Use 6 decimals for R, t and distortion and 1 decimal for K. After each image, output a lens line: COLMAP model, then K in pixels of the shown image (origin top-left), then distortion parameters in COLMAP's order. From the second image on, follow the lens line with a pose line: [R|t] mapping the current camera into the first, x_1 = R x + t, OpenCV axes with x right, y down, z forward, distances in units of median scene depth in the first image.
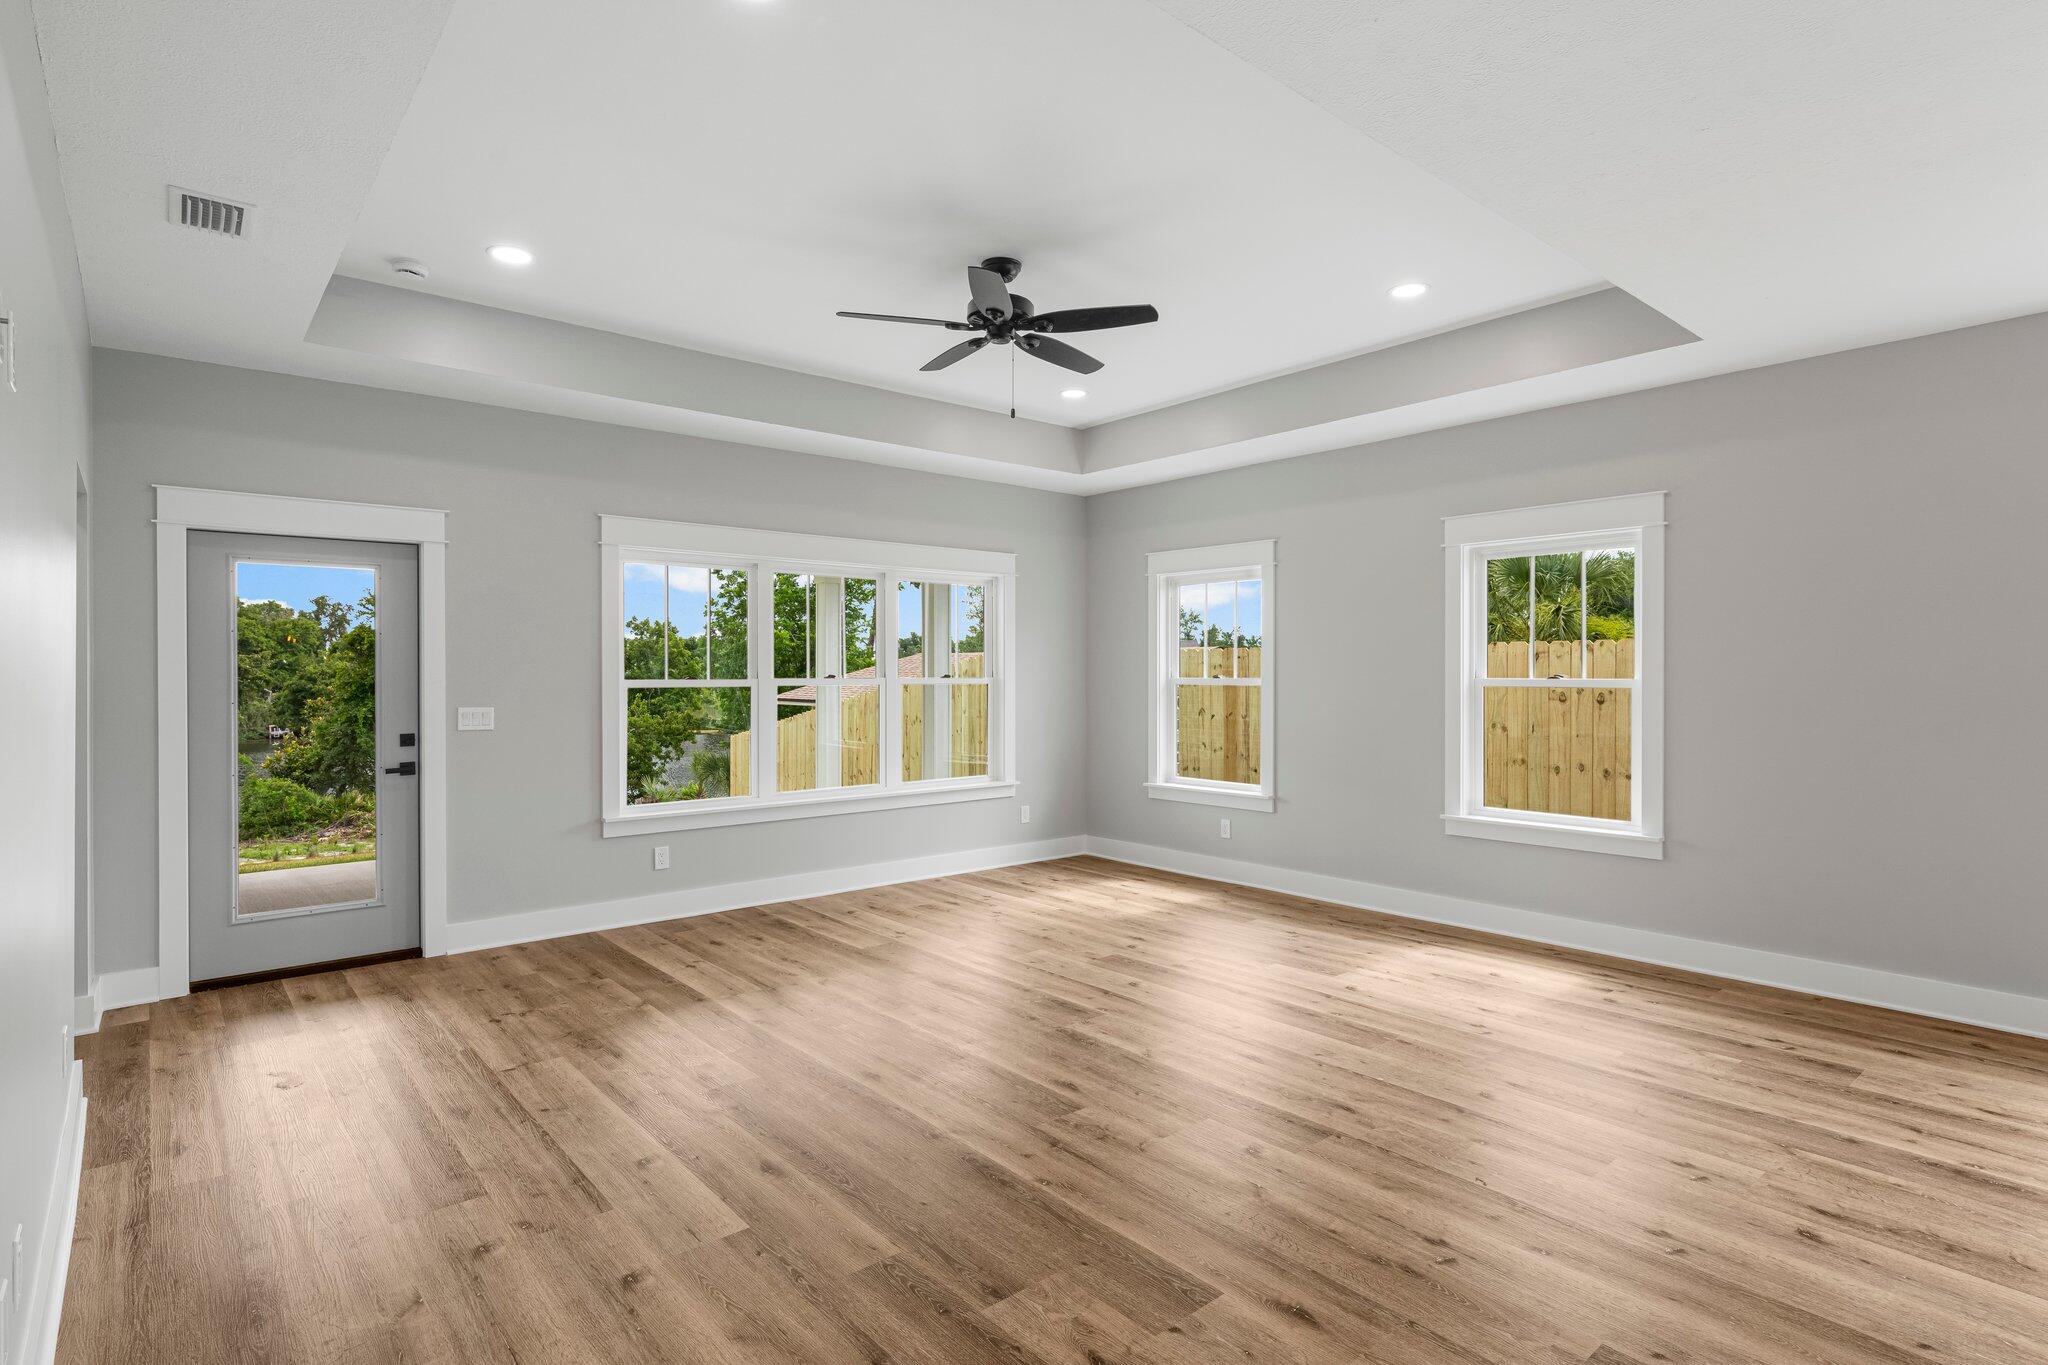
lens RADIAL K [[1030.8, 0, 1024.0], [0, 1030.8, 682.5], [0, 0, 1]] dist [-0.003535, -0.000146]
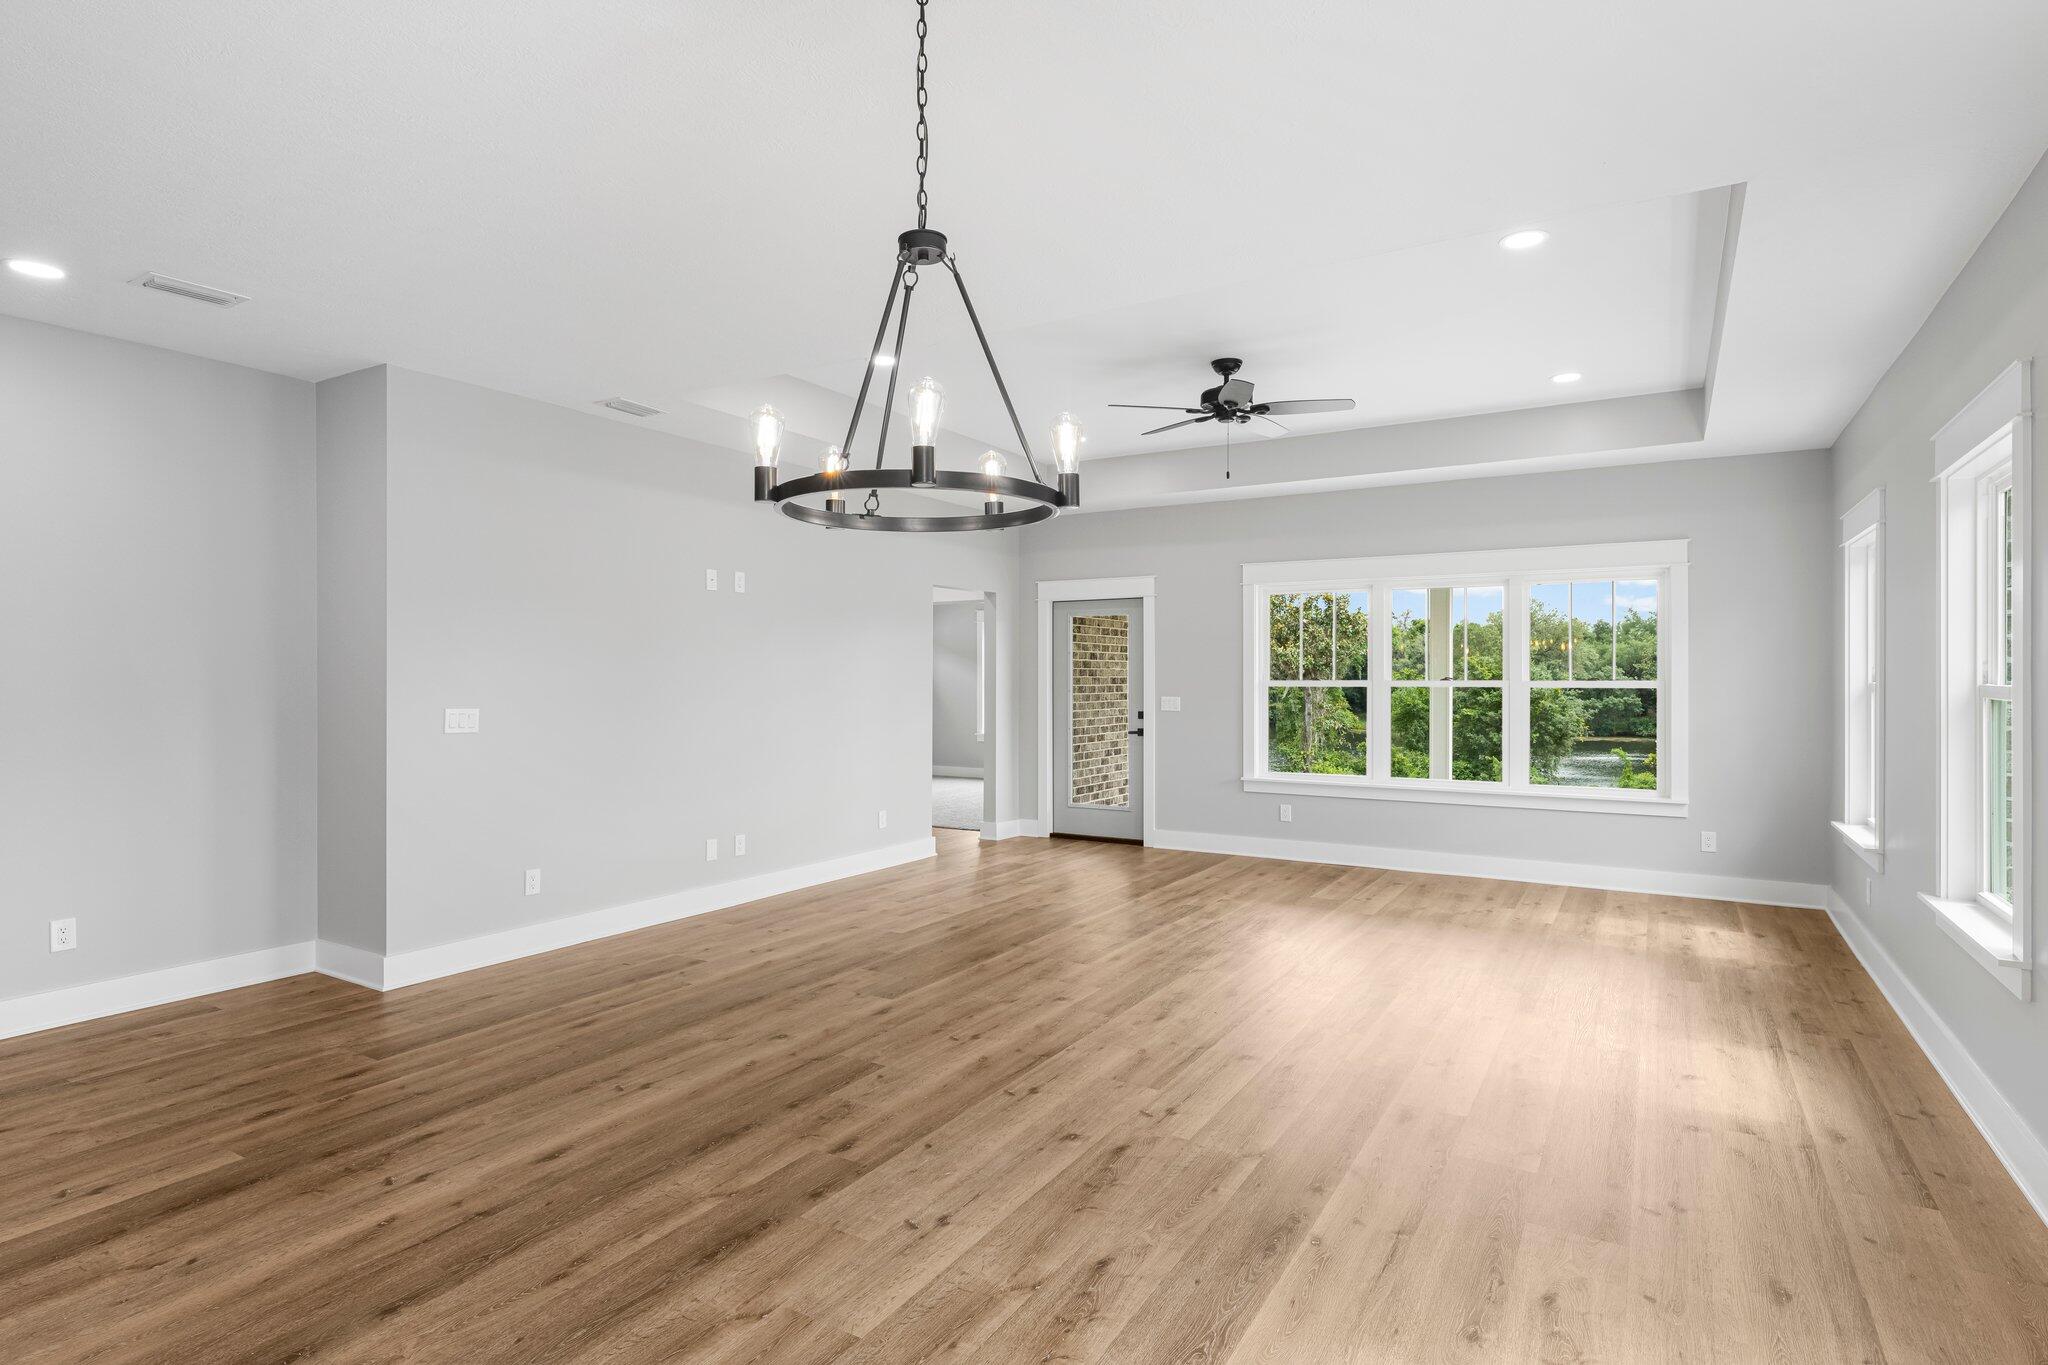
lens RADIAL K [[1060.3, 0, 1024.0], [0, 1060.3, 682.5], [0, 0, 1]] dist [0.000224, -0.000183]
pose [[0.319631, 0.007235, -0.947514, 0.862163], [-0.009713, 0.999943, 0.004359, -0.002411], [0.947492, 0.007810, 0.319683, 0.241369]]
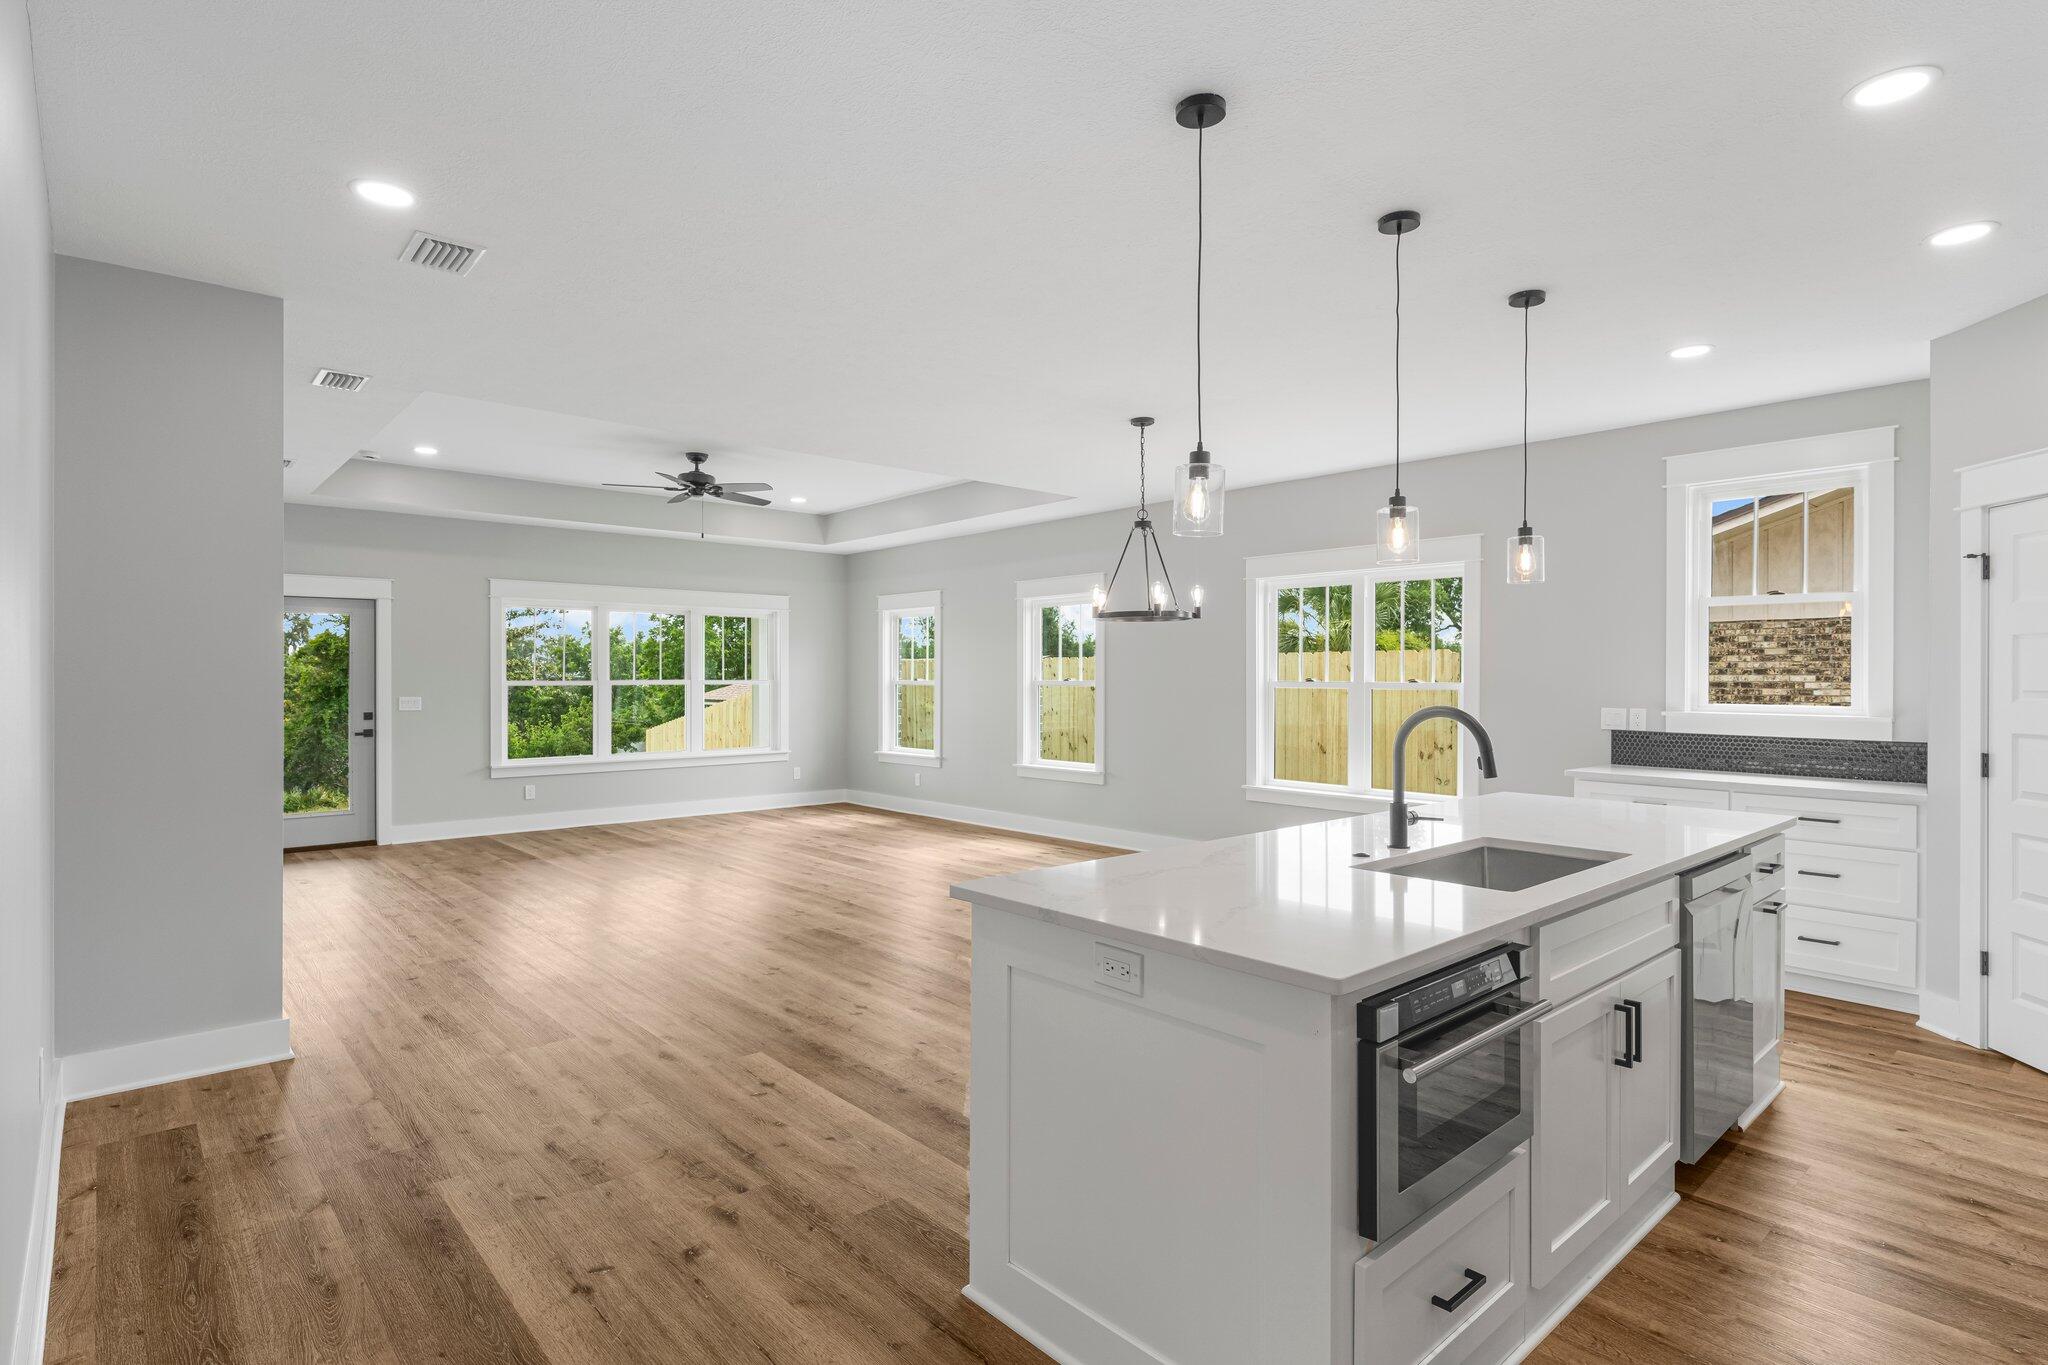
lens RADIAL K [[1034.6, 0, 1024.0], [0, 1034.6, 682.5], [0, 0, 1]] dist [0.001056, -0.000127]
pose [[0.999738, 0.000422, 0.022872, 0.385291], [-0.000321, 0.999990, -0.004417, 0.007187], [-0.022874, 0.004409, 0.999729, -0.636067]]
